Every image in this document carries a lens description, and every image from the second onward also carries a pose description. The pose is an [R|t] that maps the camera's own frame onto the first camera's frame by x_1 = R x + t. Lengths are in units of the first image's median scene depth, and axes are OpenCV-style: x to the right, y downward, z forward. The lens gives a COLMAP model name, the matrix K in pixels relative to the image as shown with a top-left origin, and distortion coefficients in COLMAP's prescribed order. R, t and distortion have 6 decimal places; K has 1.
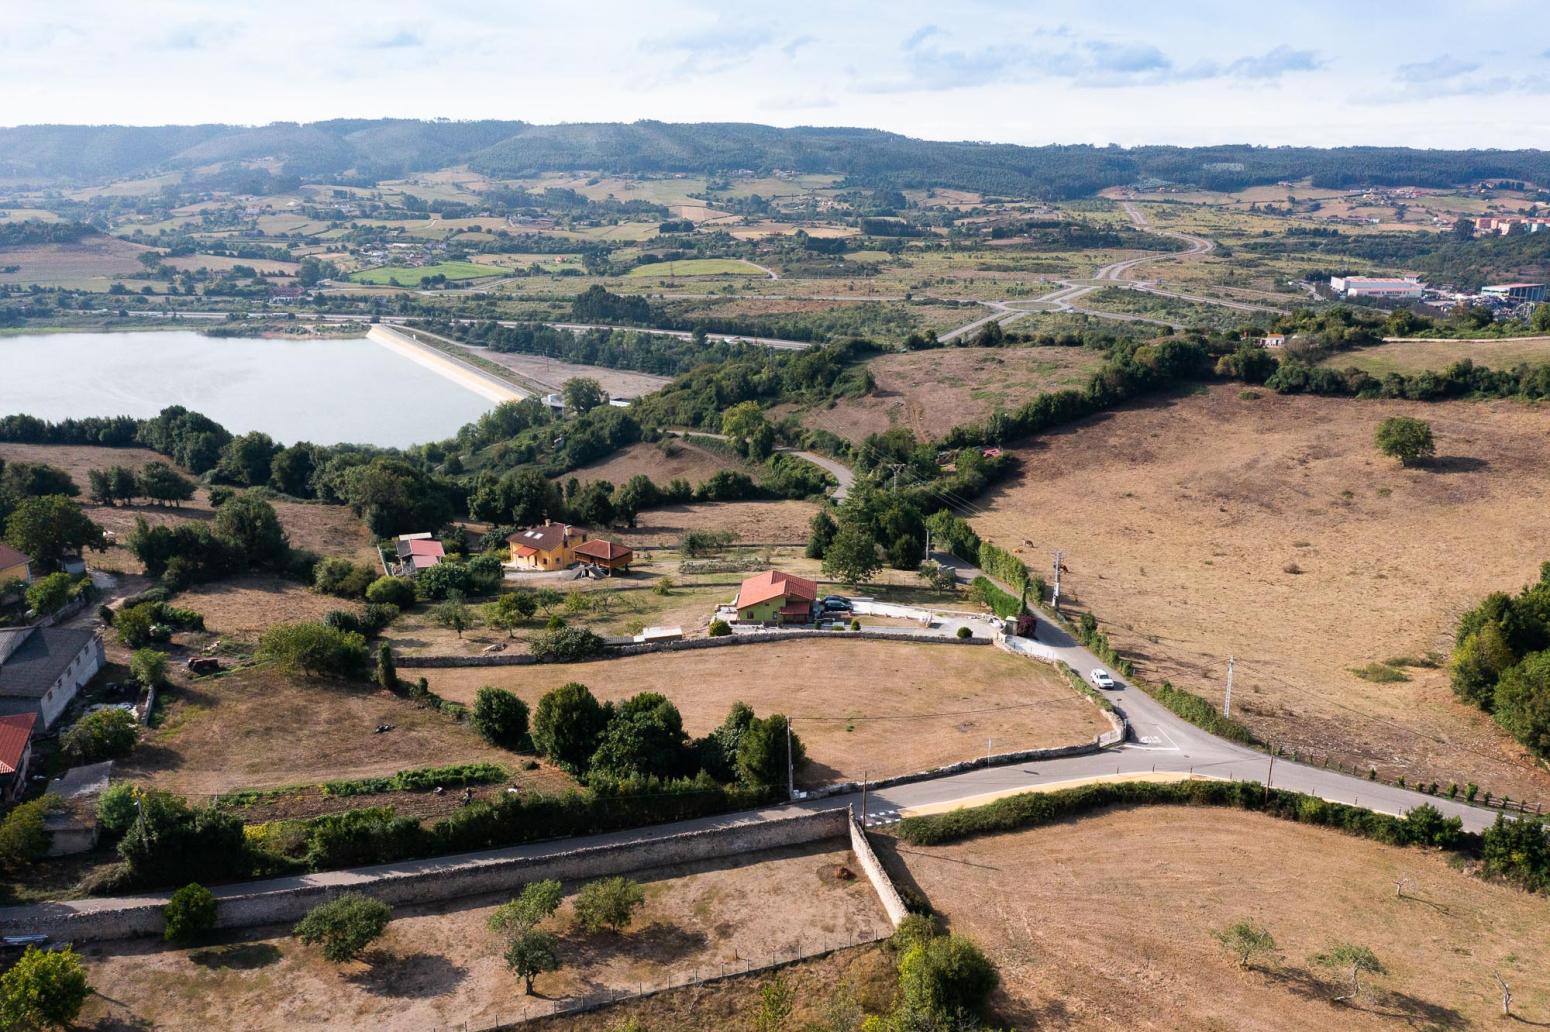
lens RADIAL K [[1218.0, 0, 774.4], [0, 1218.0, 530.0], [0, 0, 1]] dist [-0.023601, 0.003676]
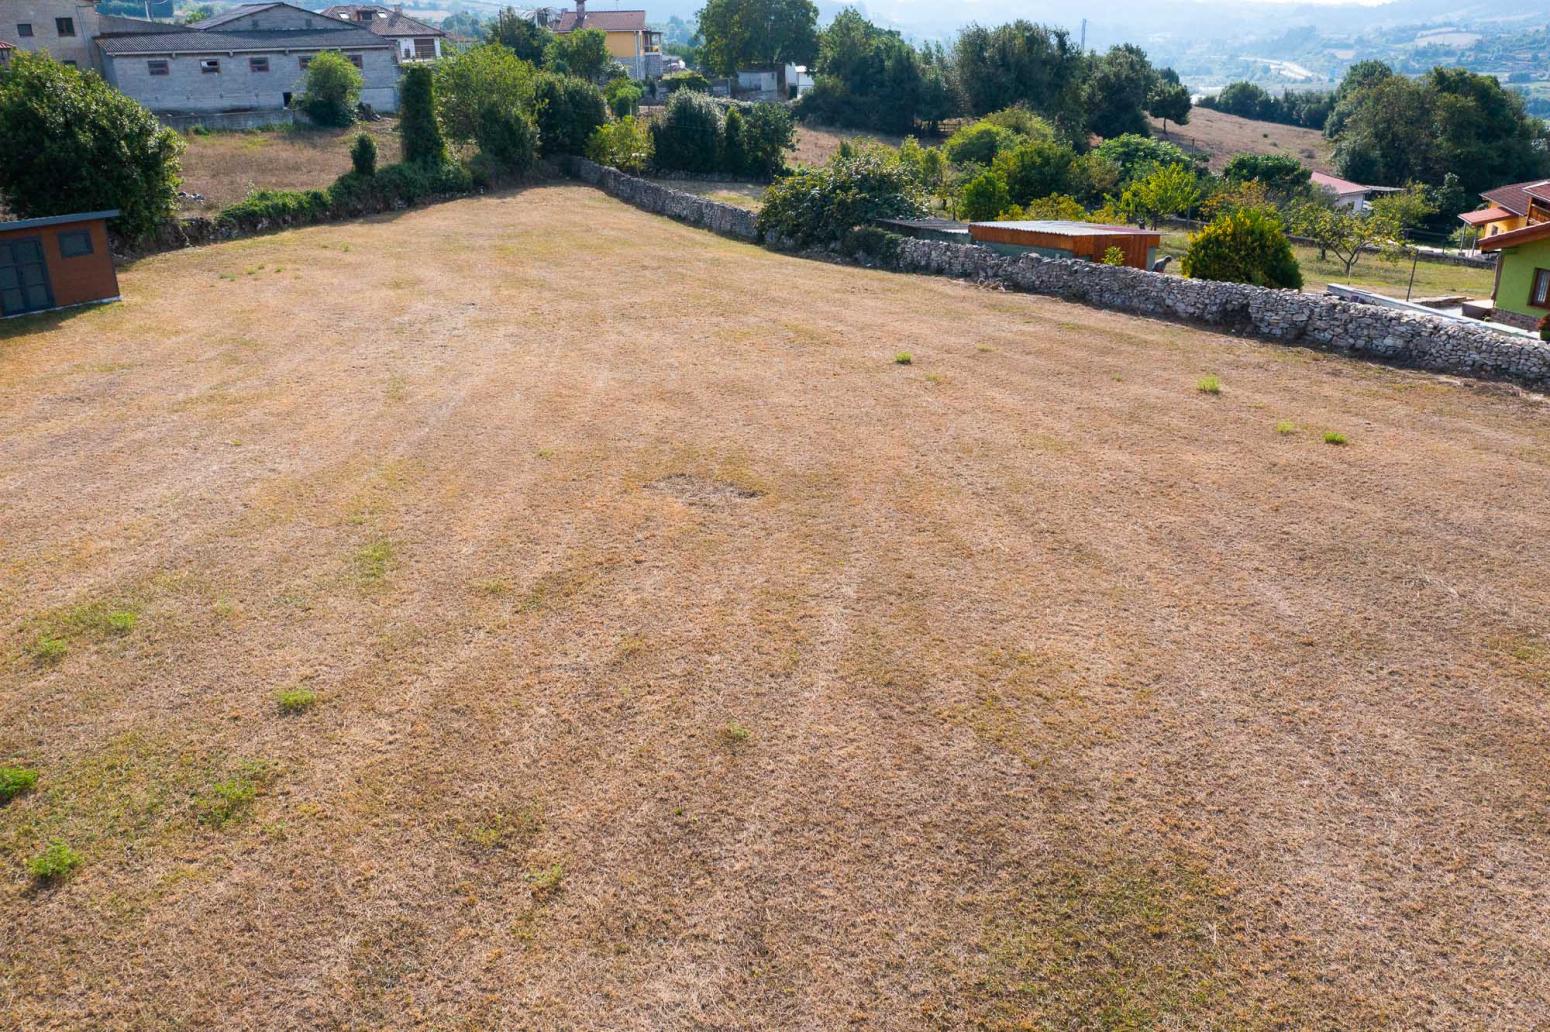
lens RADIAL K [[1218.0, 0, 771.2], [0, 1218.0, 519.6], [0, 0, 1]] dist [-0.023601, 0.003676]
pose [[0.369481, 0.345218, -0.862733, 0.046960], [-0.251546, 0.930924, 0.264776, 0.034608], [0.894544, 0.119187, 0.430797, 0.331104]]
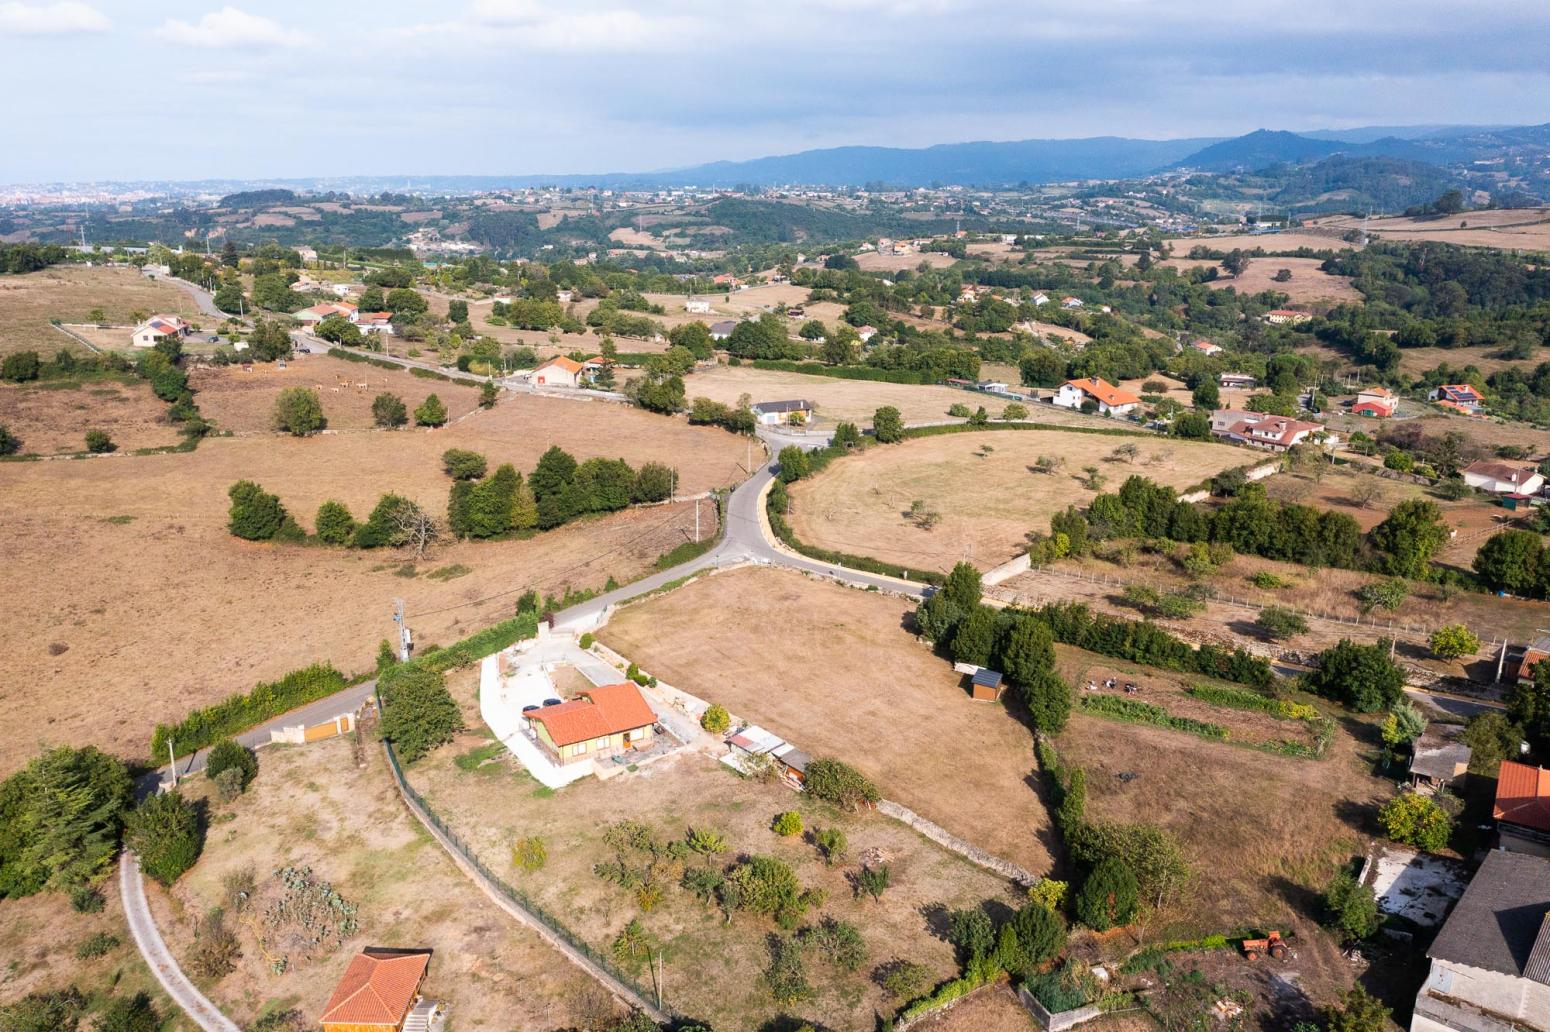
lens RADIAL K [[1218.0, 0, 773.1], [0, 1218.0, 519.3], [0, 0, 1]] dist [-0.023601, 0.003676]
pose [[-0.570174, -0.219277, 0.791719, -0.285127], [0.234583, 0.880139, 0.412706, -0.154057], [-0.787320, 0.421038, -0.450393, 0.510264]]
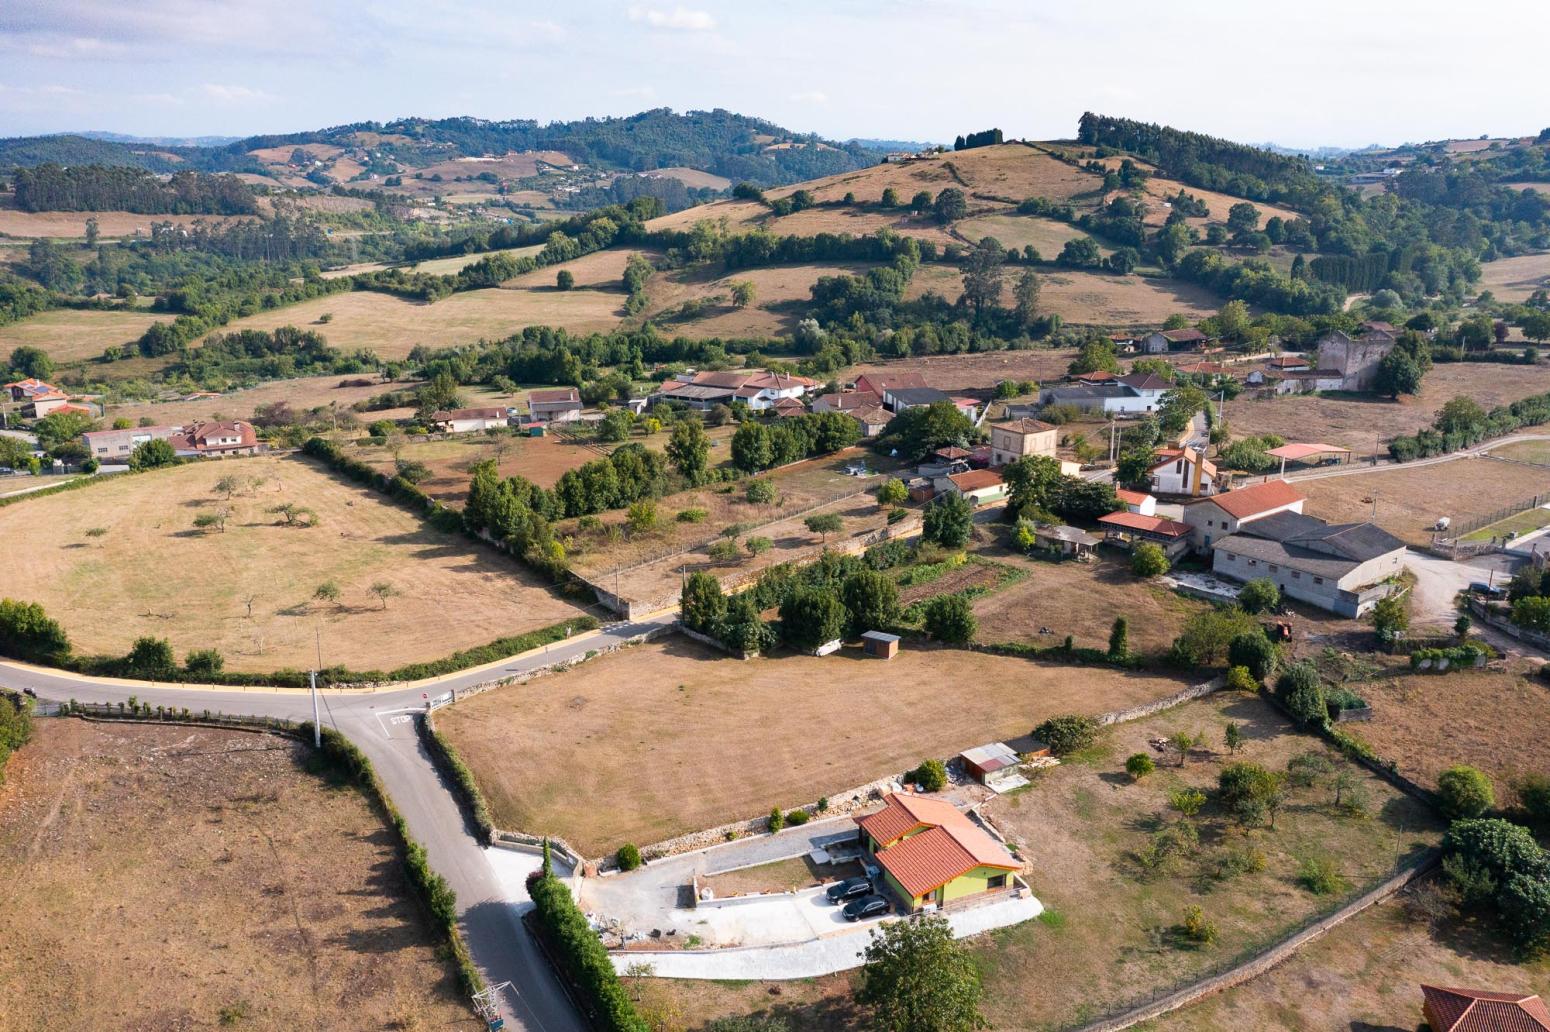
lens RADIAL K [[1218.0, 0, 775.6], [0, 1218.0, 509.0], [0, 0, 1]] dist [-0.023601, 0.003676]
pose [[-0.902012, 0.114240, -0.416322, 0.134828], [-0.126351, 0.852265, 0.507621, -0.171057], [0.412807, 0.510483, -0.754319, 0.569603]]
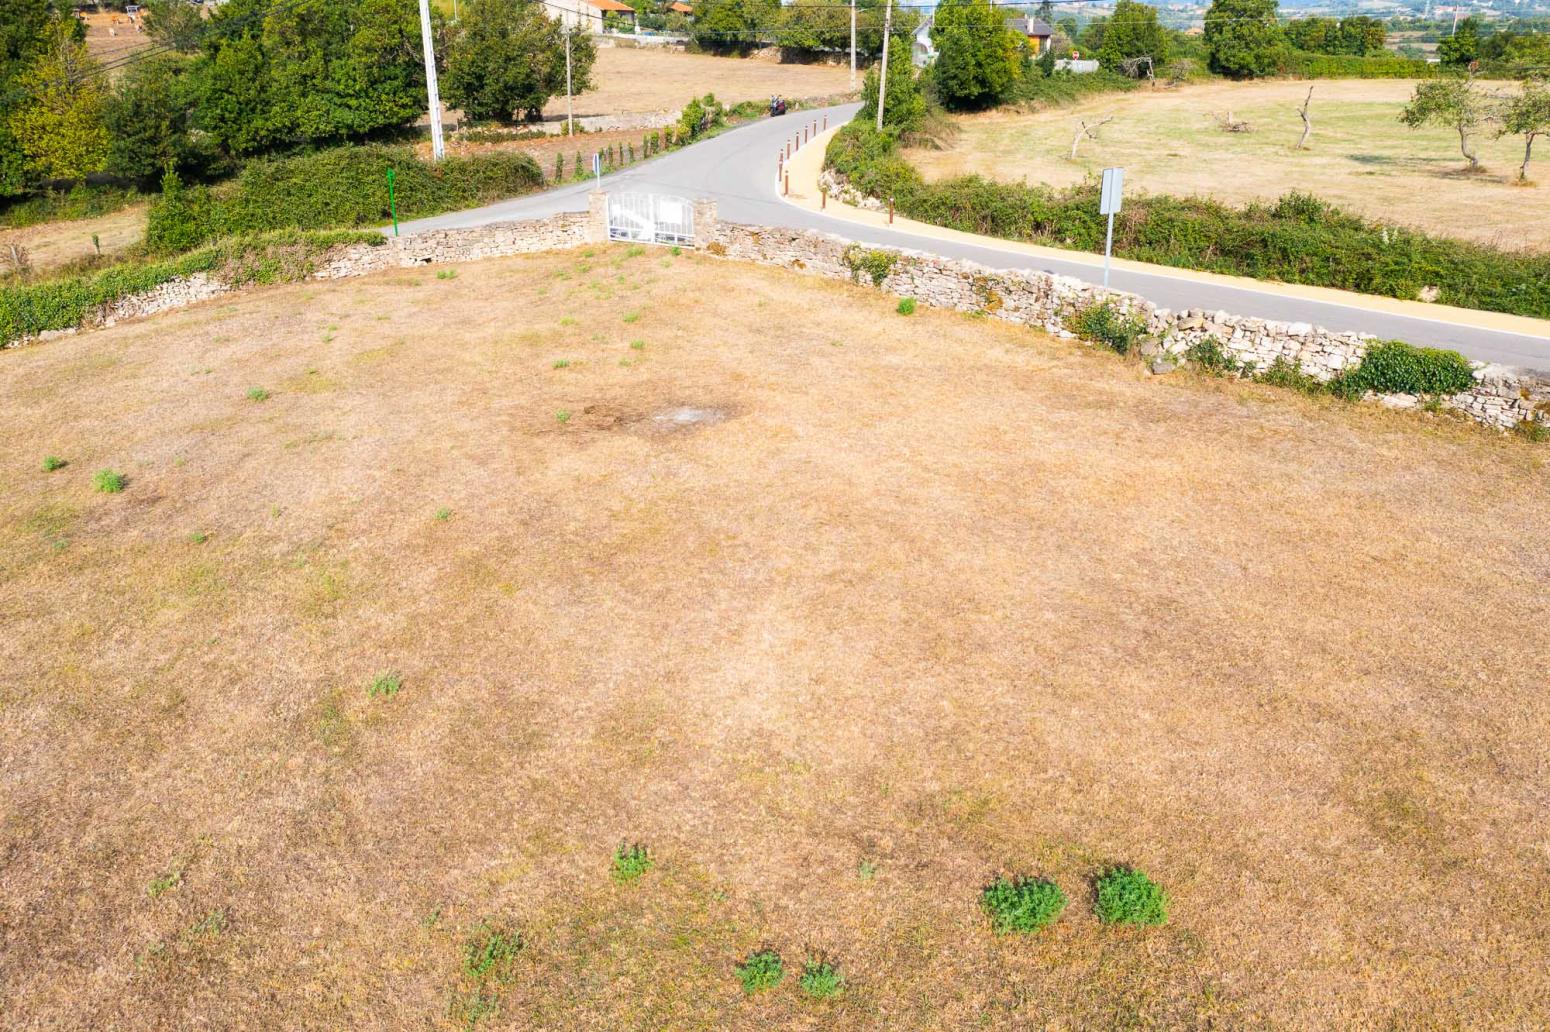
lens RADIAL K [[1218.0, 0, 767.6], [0, 1218.0, 519.8], [0, 0, 1]] dist [-0.023601, 0.003676]
pose [[-0.388753, -0.343788, 0.854799, 0.004859], [0.276611, 0.841425, 0.464209, 0.033783], [-0.878839, 0.416909, -0.232011, 0.329917]]
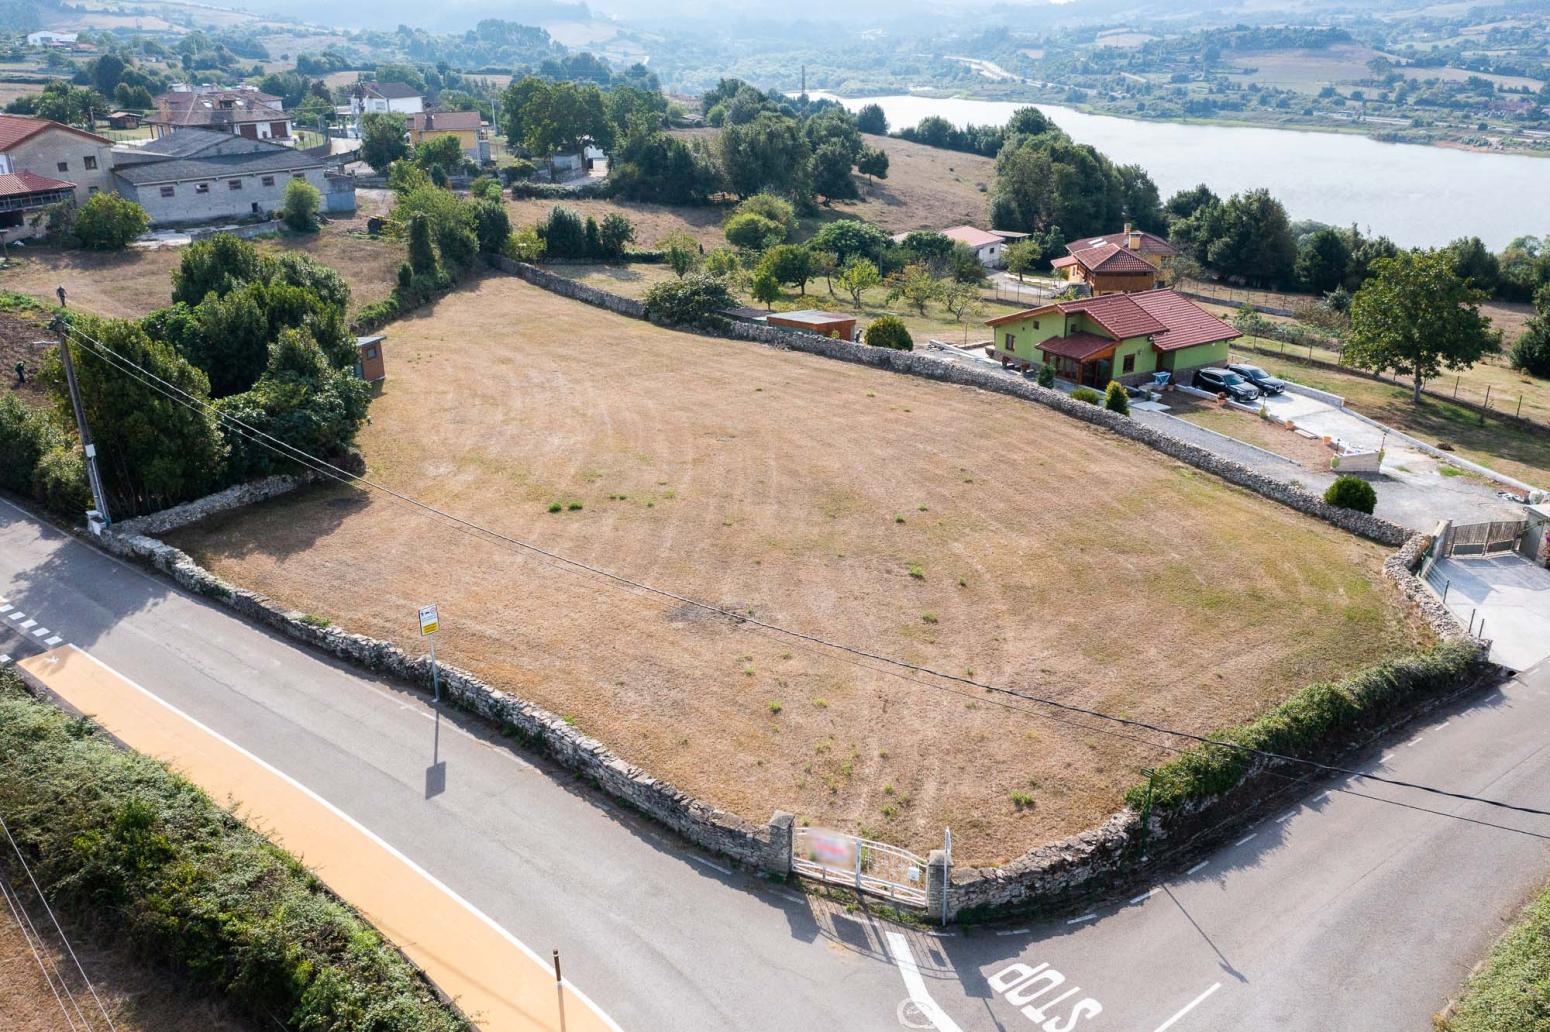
lens RADIAL K [[1218.0, 0, 770.9], [0, 1218.0, 524.9], [0, 0, 1]] dist [-0.023601, 0.003676]
pose [[0.557563, 0.317545, -0.767000, 0.128083], [-0.228737, 0.946947, 0.225767, 0.021237], [0.798000, 0.049562, 0.600616, 0.264367]]
